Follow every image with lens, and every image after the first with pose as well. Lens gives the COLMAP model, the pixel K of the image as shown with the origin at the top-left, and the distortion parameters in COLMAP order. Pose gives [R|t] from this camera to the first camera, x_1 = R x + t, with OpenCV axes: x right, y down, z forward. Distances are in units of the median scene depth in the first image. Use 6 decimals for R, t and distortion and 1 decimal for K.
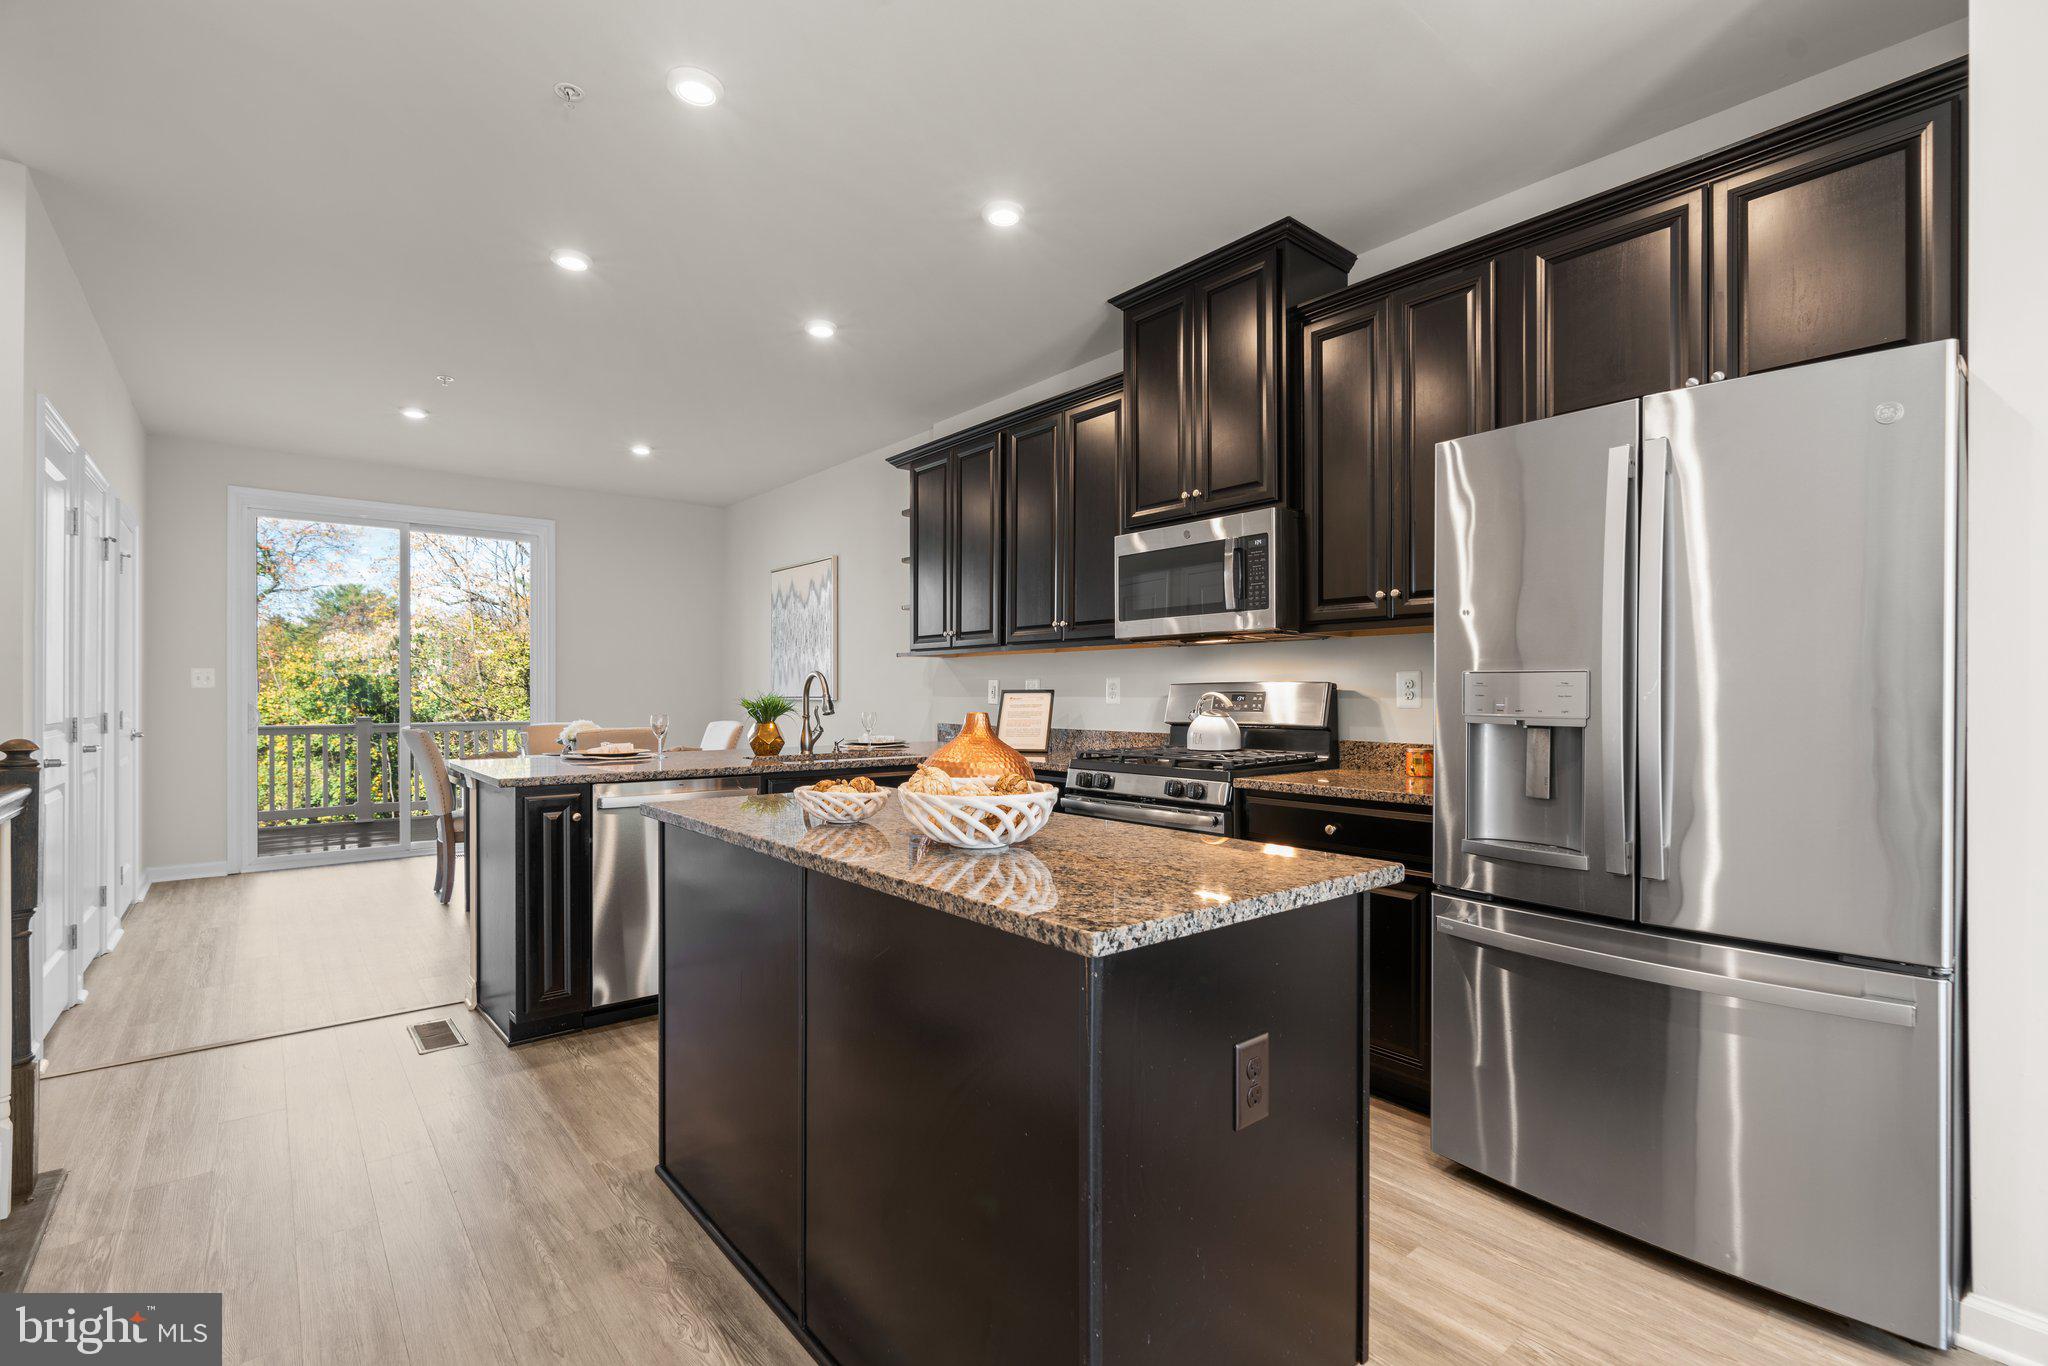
lens RADIAL K [[922.0, 0, 1031.8], [0, 922.0, 690.5], [0, 0, 1]] dist [-0.002539, 0.000340]
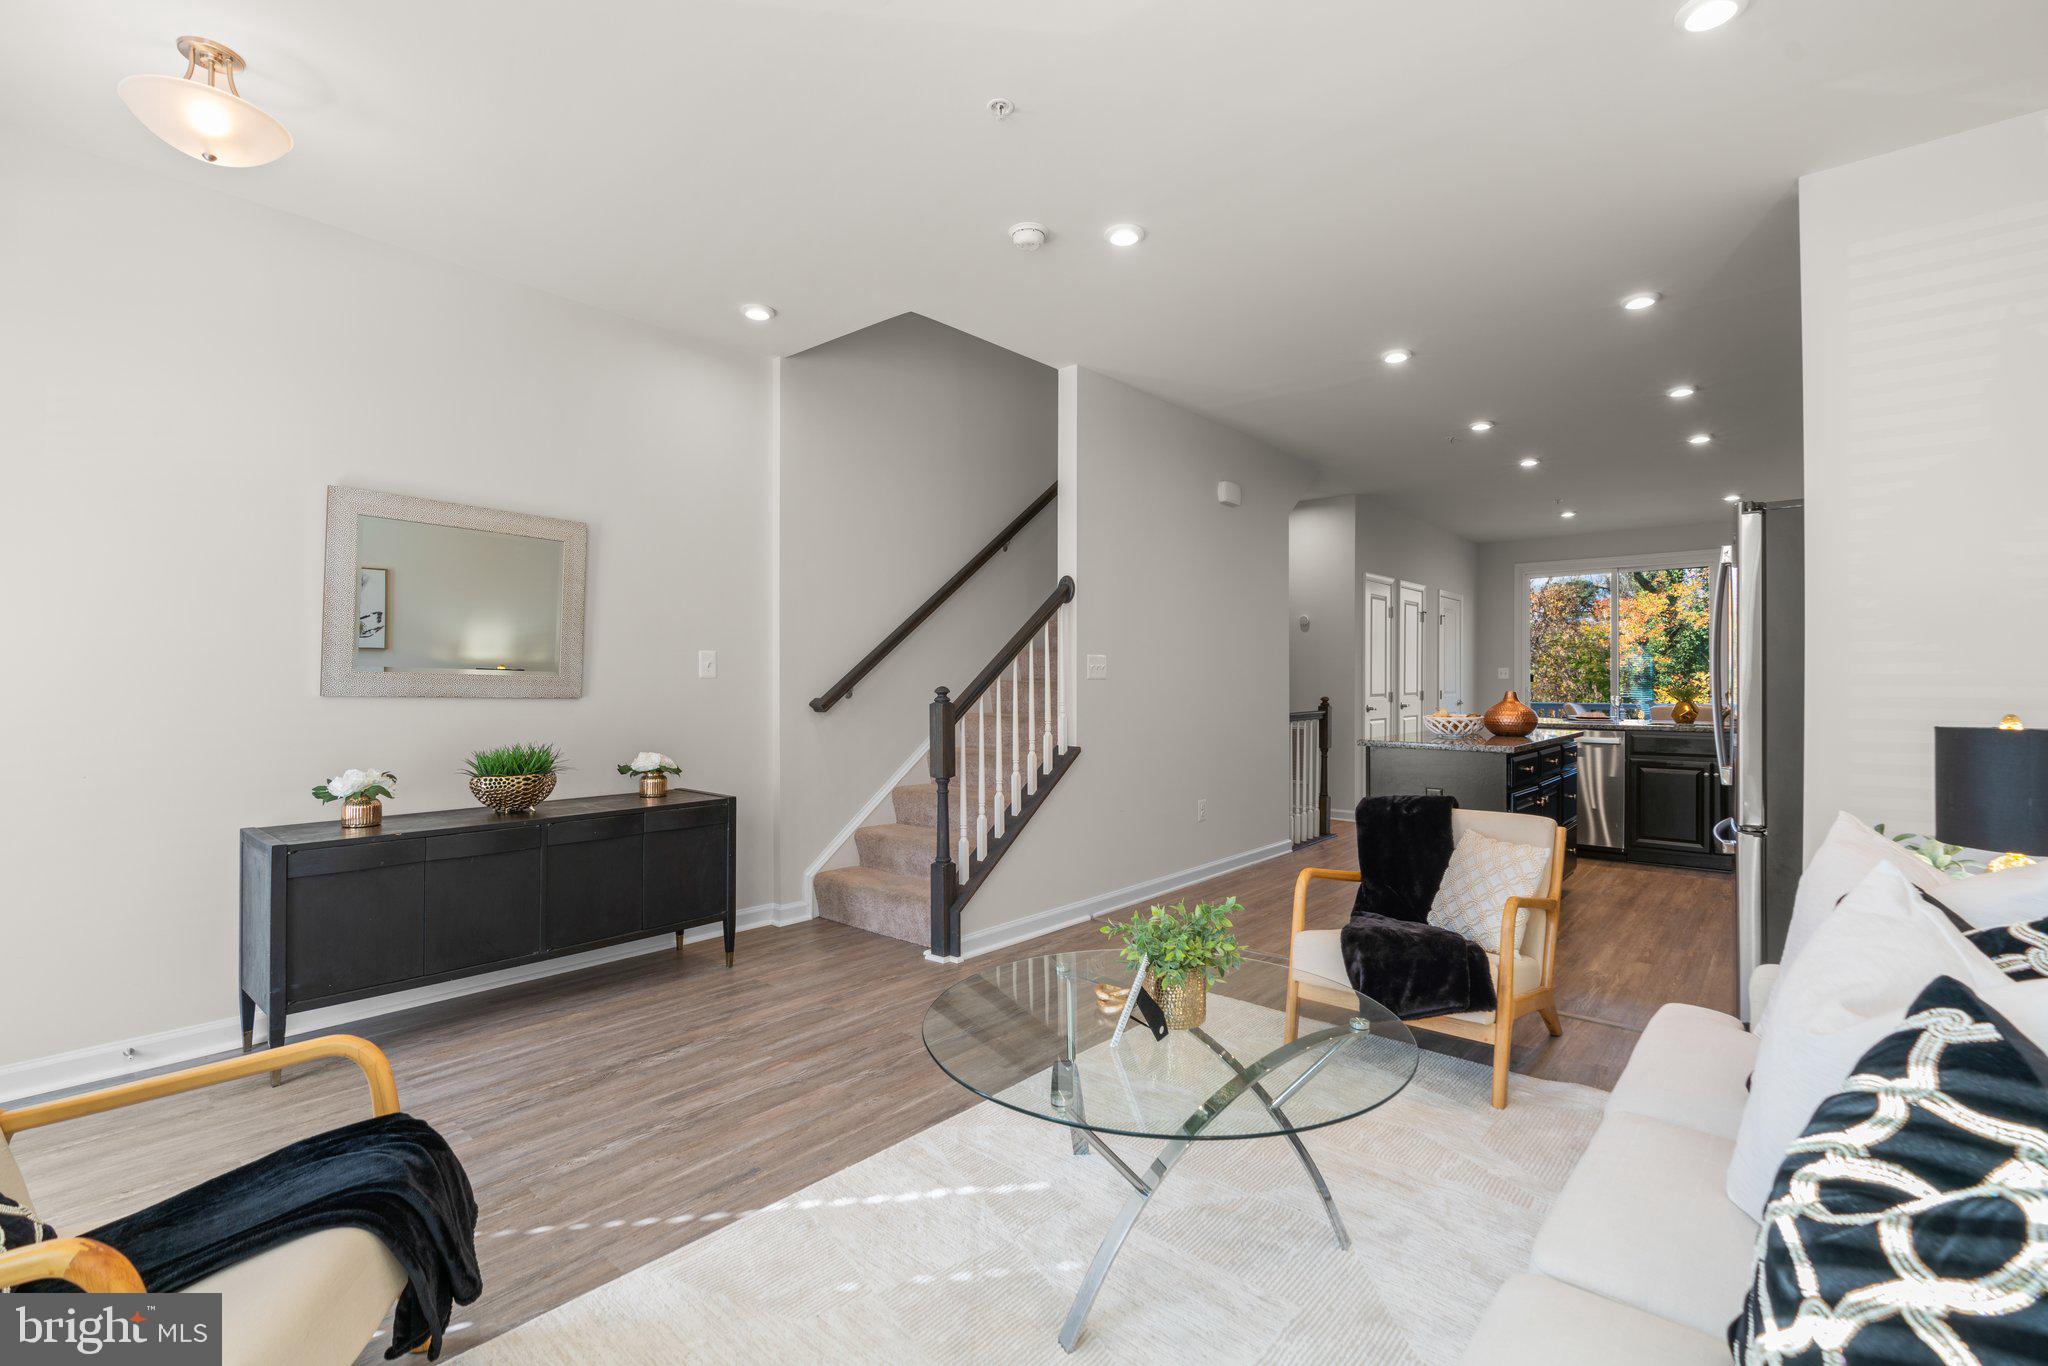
lens RADIAL K [[922.0, 0, 1031.8], [0, 922.0, 690.5], [0, 0, 1]] dist [-0.002539, 0.000340]
pose [[0.168106, 0.010475, -0.985713, 1.114677], [0.004435, 0.999925, 0.011382, -0.004234], [0.985759, -0.006285, 0.168047, -0.331635]]
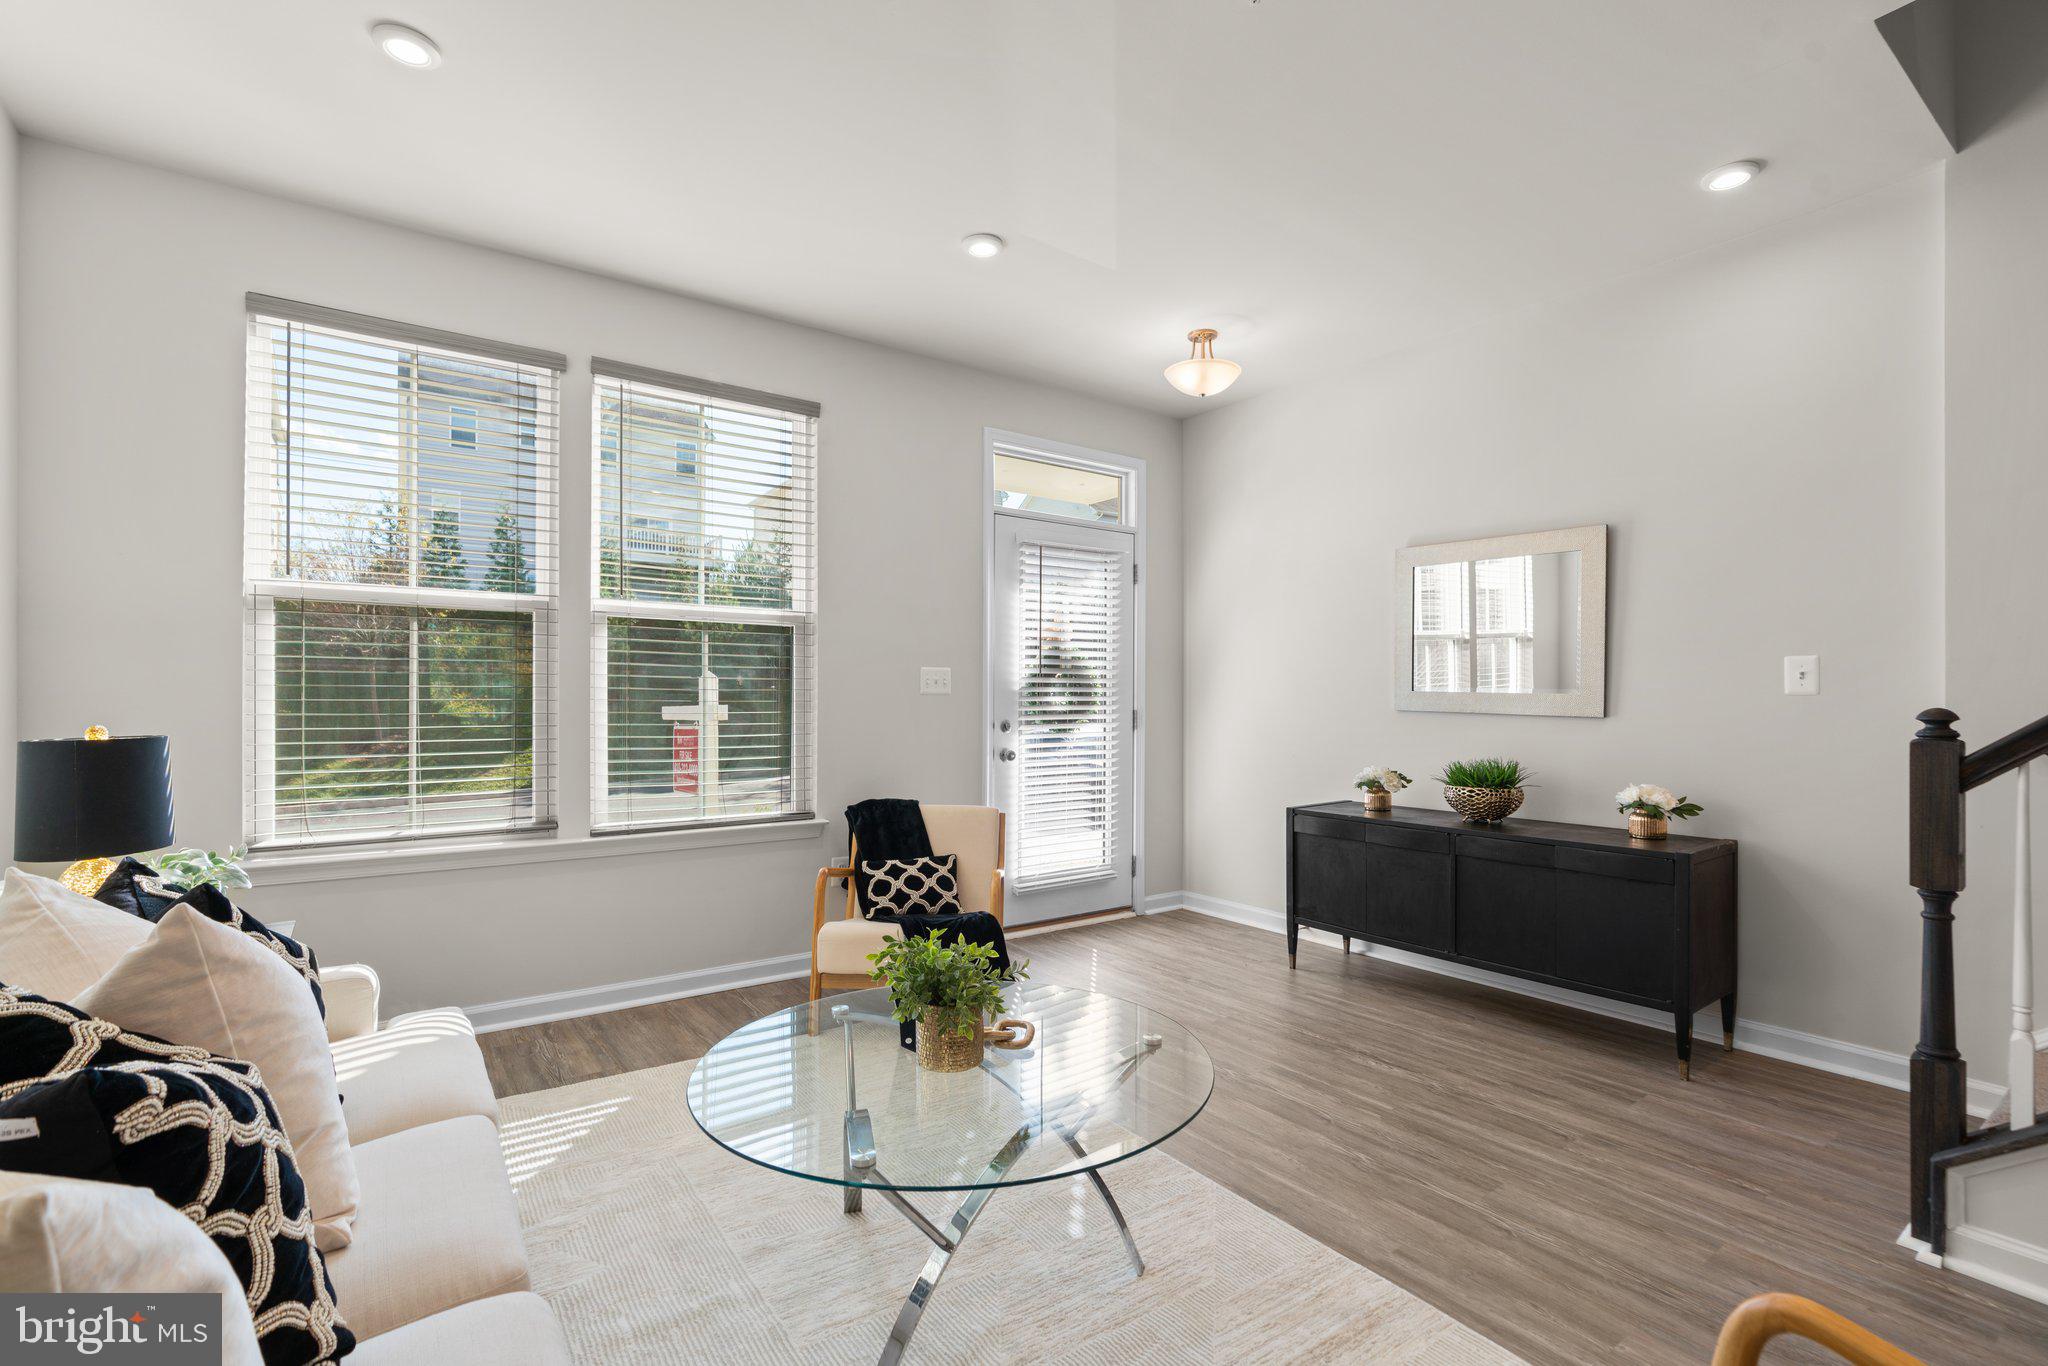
lens RADIAL K [[936.0, 0, 1032.9], [0, 936.0, 699.9], [0, 0, 1]] dist [-0.007651, 0.000395]
pose [[-0.998073, -0.002354, 0.062002, 0.551479], [-0.002542, 0.999992, -0.002940, -0.000456], [-0.061995, -0.003092, -0.998072, 0.314646]]
